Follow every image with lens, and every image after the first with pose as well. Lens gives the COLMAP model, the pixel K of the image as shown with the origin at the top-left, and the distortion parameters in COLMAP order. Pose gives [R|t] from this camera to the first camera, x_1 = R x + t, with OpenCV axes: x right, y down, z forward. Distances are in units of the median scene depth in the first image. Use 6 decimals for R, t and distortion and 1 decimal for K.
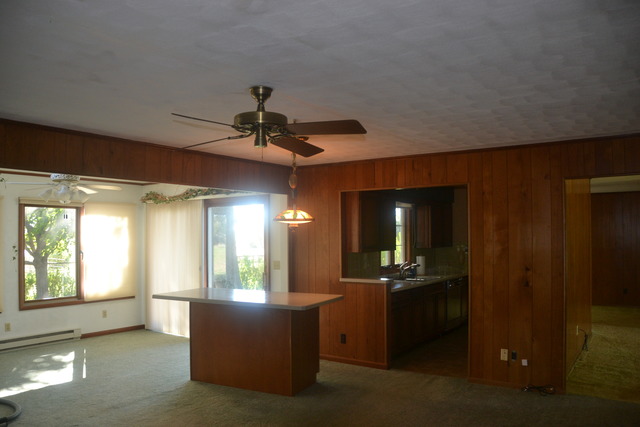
lens RADIAL K [[504.8, 0, 320.1], [0, 504.8, 214.0], [0, 0, 1]] dist [-0.135231, 0.040651]
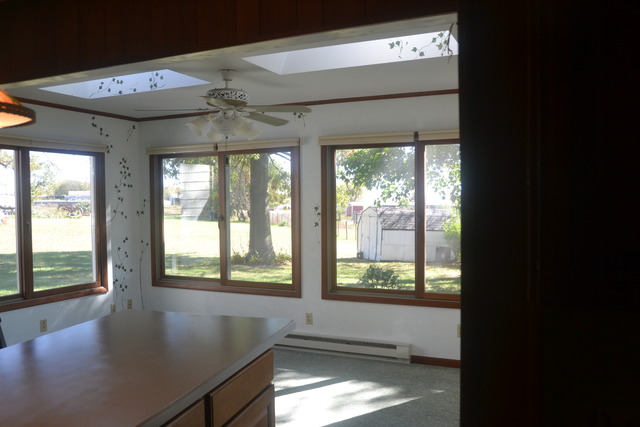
lens RADIAL K [[554.1, 0, 320.1], [0, 554.1, 214.4], [0, 0, 1]] dist [0.002366, 0.000491]
pose [[0.194565, 0.036814, -0.980199, 0.165867], [0.051886, 0.997510, 0.047763, 0.038620], [0.979516, -0.060152, 0.192170, 0.844172]]
